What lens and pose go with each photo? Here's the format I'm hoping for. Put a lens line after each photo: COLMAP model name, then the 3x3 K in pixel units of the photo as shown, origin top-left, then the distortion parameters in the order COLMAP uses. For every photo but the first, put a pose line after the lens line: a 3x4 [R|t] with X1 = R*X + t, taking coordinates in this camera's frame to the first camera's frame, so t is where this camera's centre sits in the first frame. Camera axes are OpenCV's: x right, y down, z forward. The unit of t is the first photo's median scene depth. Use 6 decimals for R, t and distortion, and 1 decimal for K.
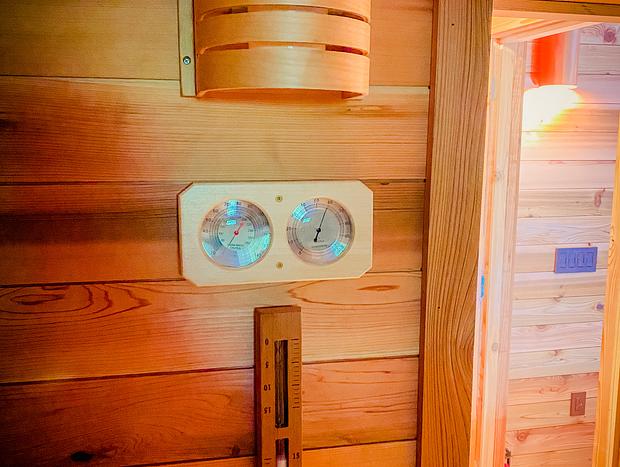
lens RADIAL K [[602.1, 0, 308.5], [0, 602.1, 206.0], [0, 0, 1]] dist [0.101869, -0.200187]
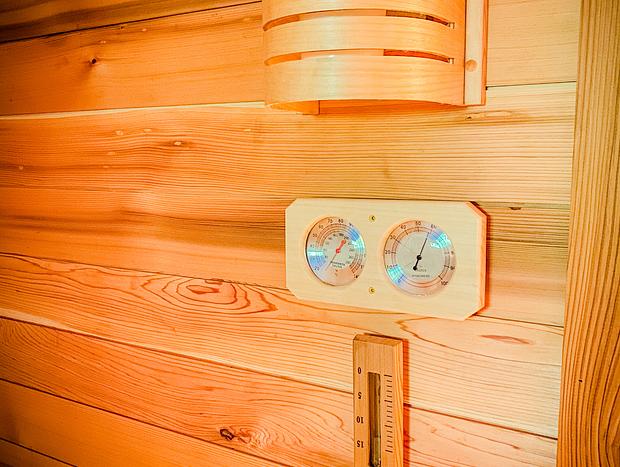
lens RADIAL K [[602.1, 0, 308.5], [0, 602.1, 206.0], [0, 0, 1]] dist [0.101869, -0.200187]
pose [[0.744165, 0.048093, -0.666263, 0.478099], [-0.061069, 0.998126, 0.003840, -0.027697], [0.665199, 0.037830, 0.745707, 0.237375]]
